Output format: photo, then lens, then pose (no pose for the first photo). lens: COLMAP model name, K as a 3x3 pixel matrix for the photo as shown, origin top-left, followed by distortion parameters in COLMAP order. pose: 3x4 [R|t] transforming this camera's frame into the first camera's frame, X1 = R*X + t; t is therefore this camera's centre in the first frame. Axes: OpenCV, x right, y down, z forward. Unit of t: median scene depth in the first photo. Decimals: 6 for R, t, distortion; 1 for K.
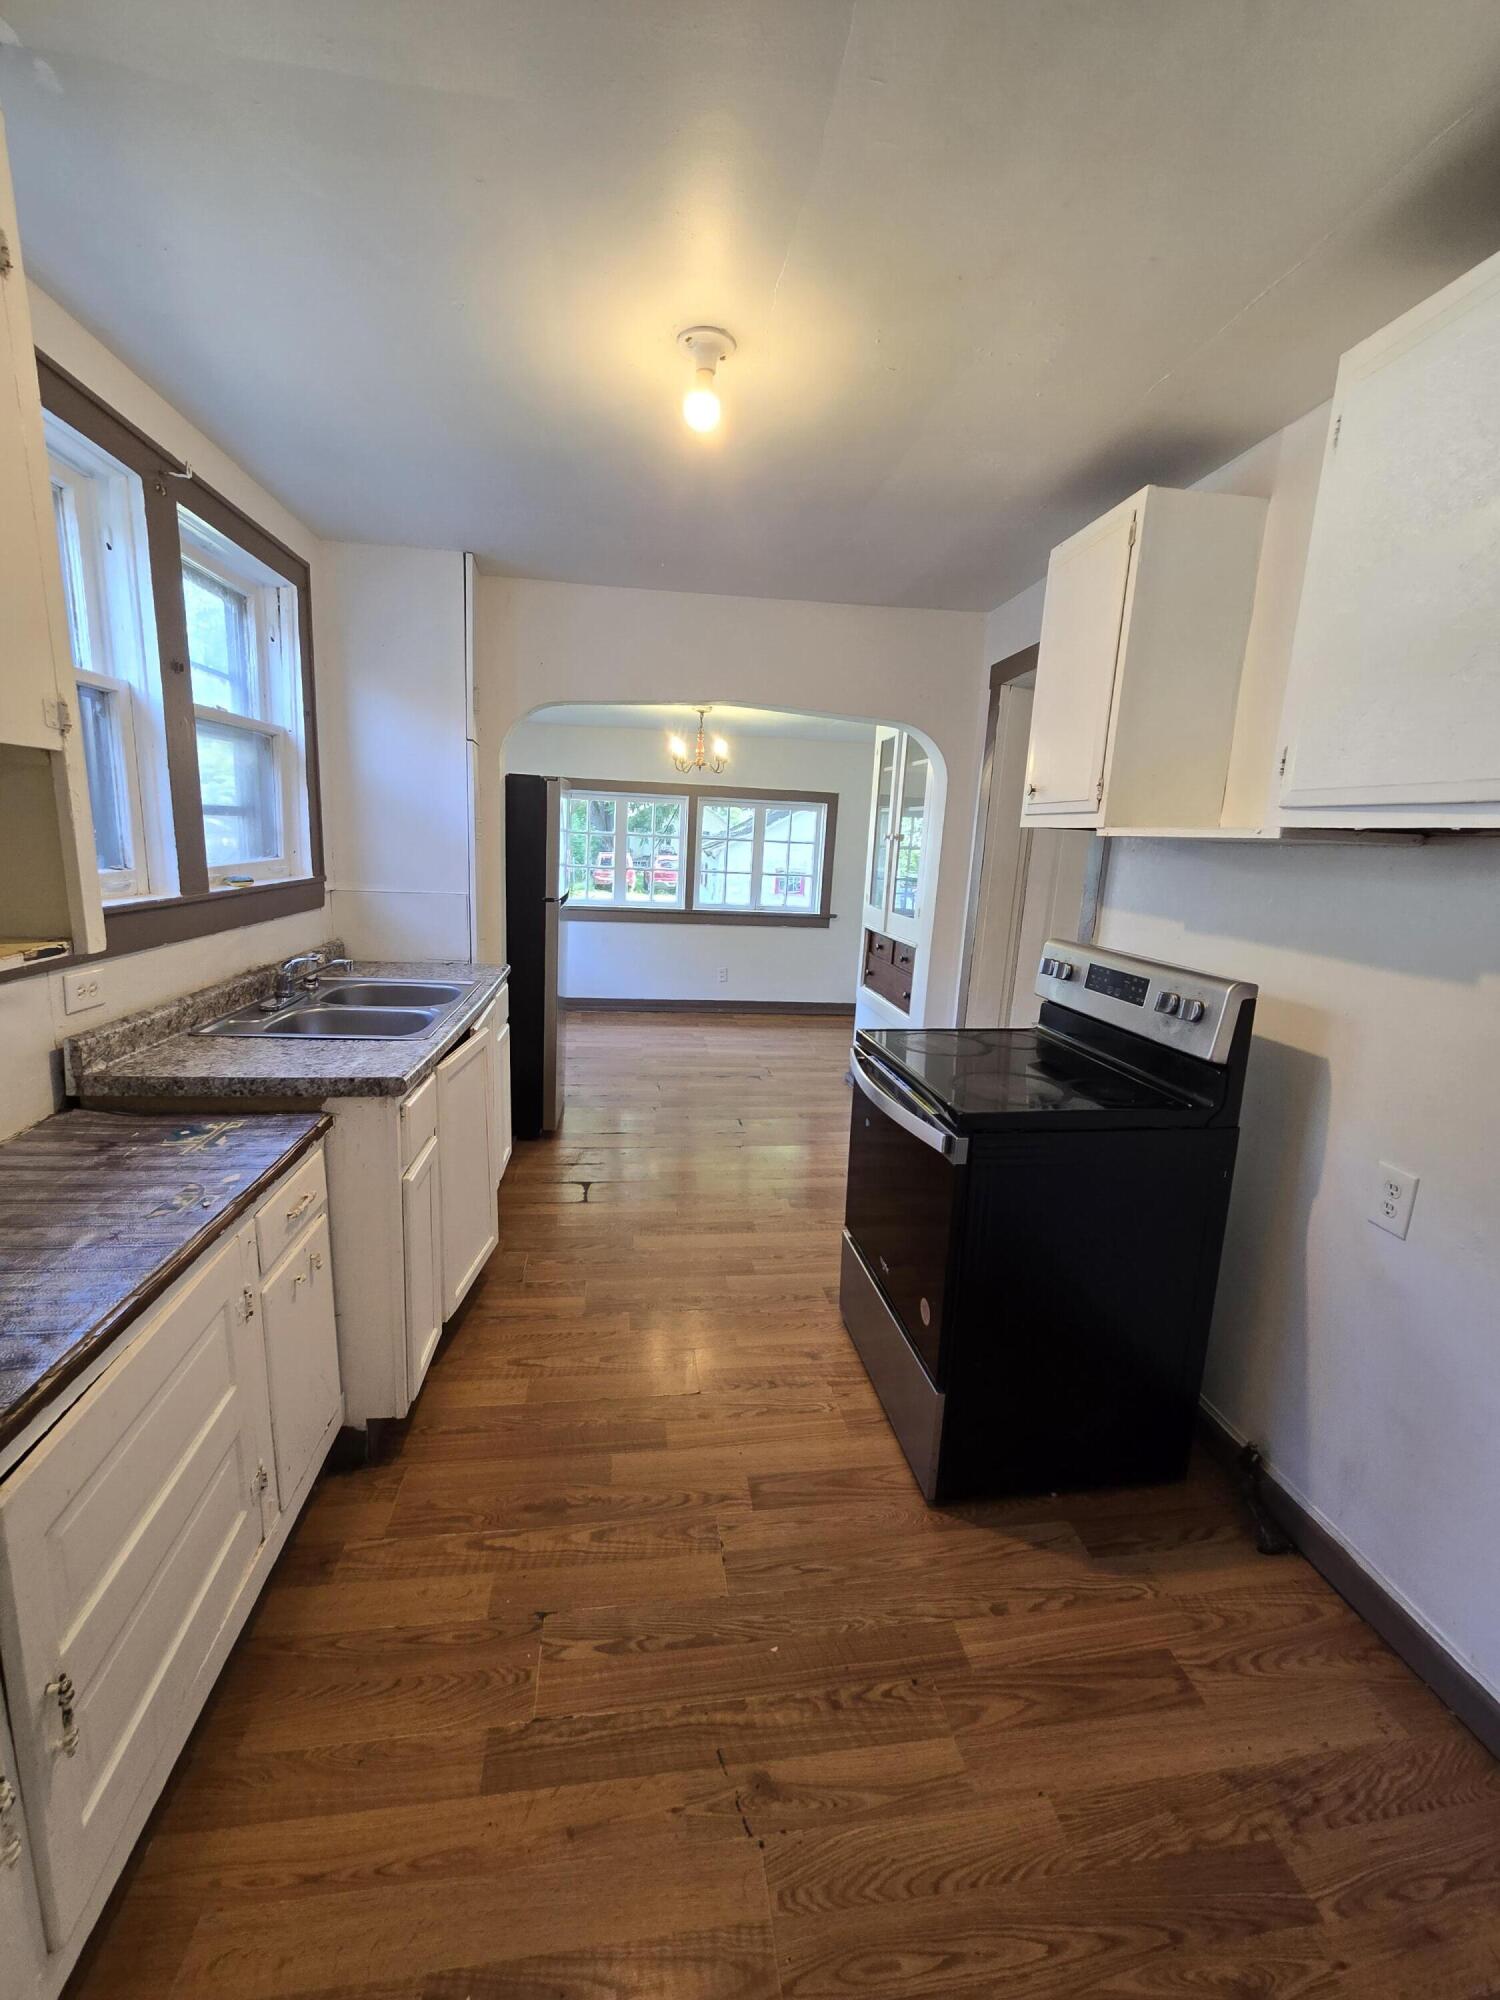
lens RADIAL K [[828.7, 0, 736.3], [0, 828.7, 993.3], [0, 0, 1]] dist [-0.007603, 0.002625]
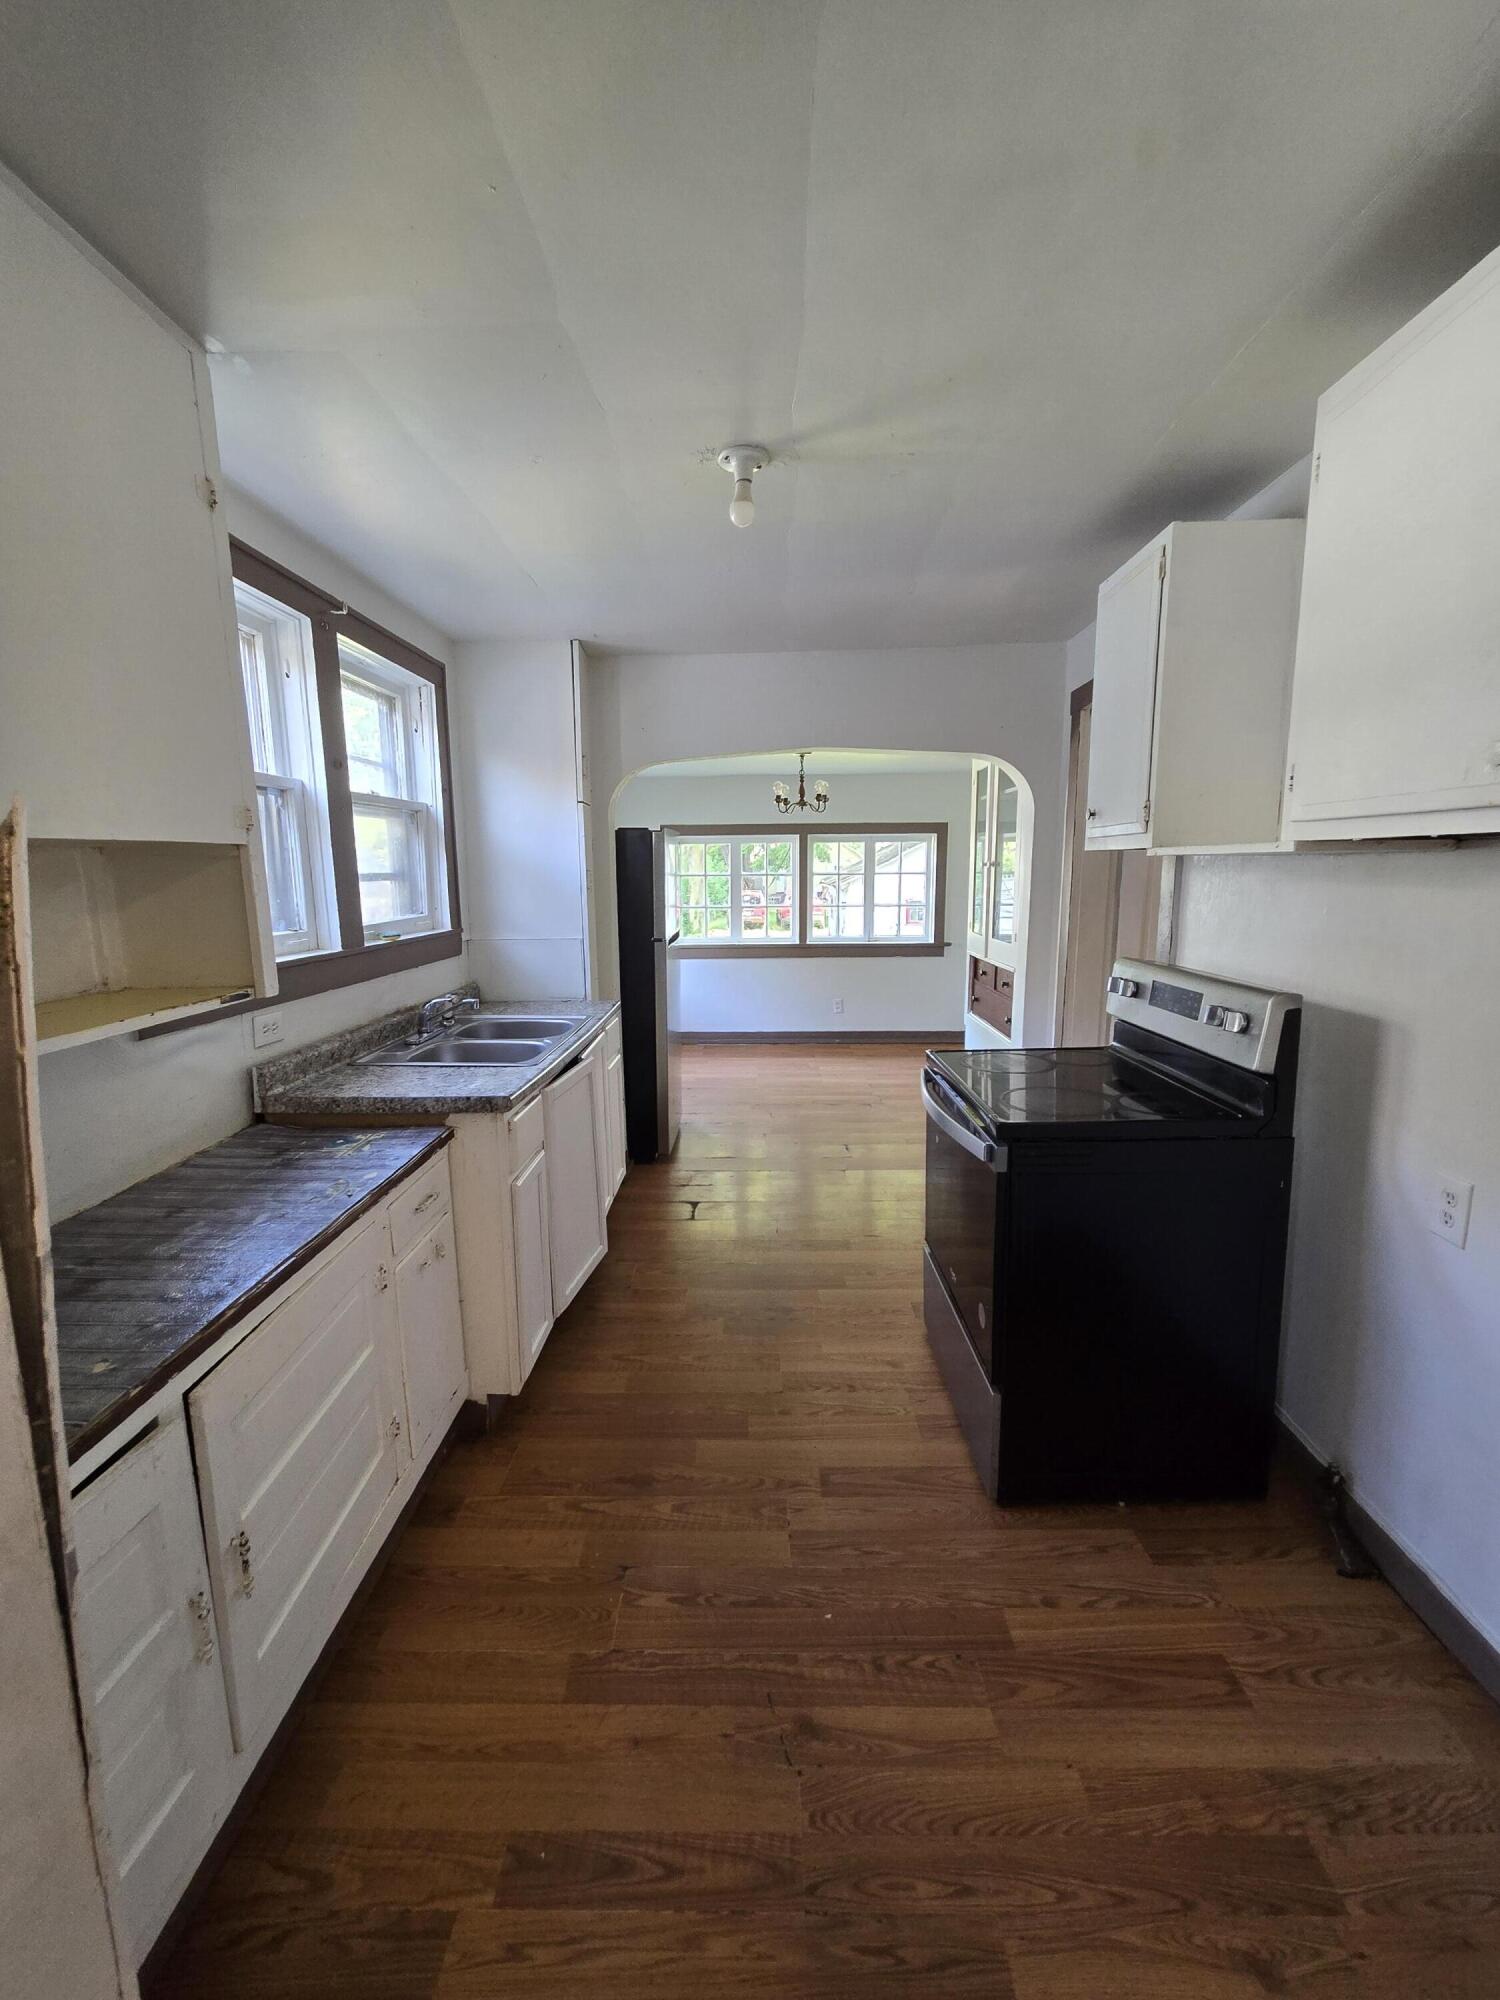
lens RADIAL K [[828.7, 0, 731.0], [0, 828.7, 993.6], [0, 0, 1]] dist [-0.007603, 0.002625]
pose [[0.984612, -0.031568, -0.171878, 0.110891], [0.024439, 0.998757, -0.043441, 0.014266], [0.173035, 0.038572, 0.984160, -0.107288]]
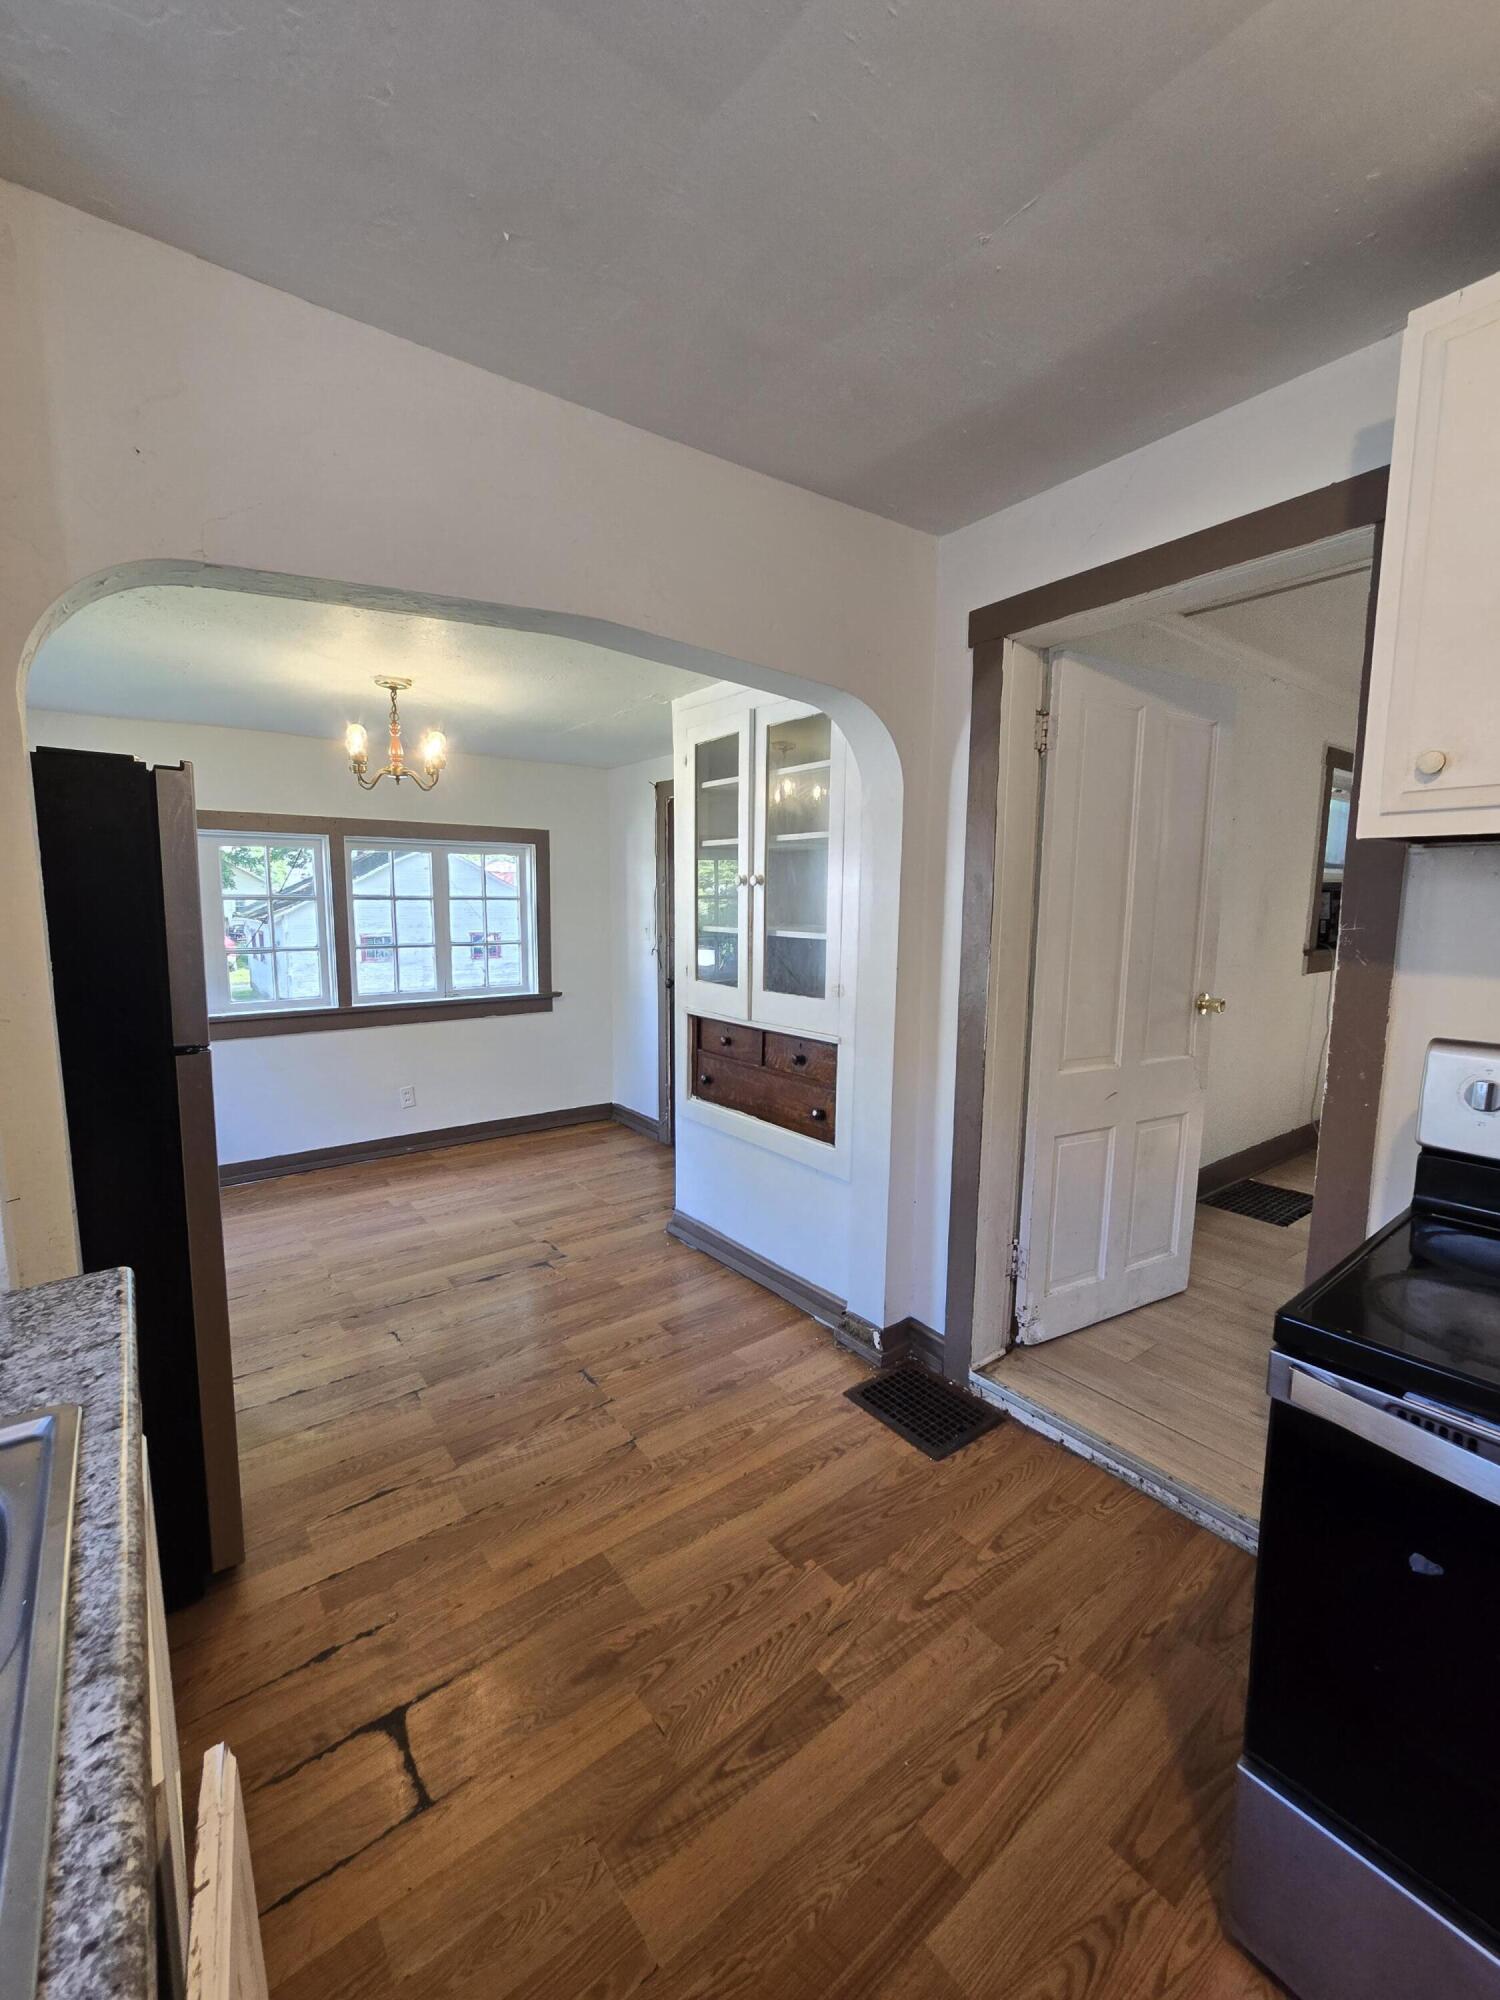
lens RADIAL K [[828.7, 0, 741.2], [0, 828.7, 998.2], [0, 0, 1]] dist [-0.007603, 0.002625]
pose [[0.868312, -0.104346, 0.484920, -0.373679], [0.131329, 0.991097, -0.021897, -0.192411], [-0.478317, 0.082697, 0.874285, 1.012555]]
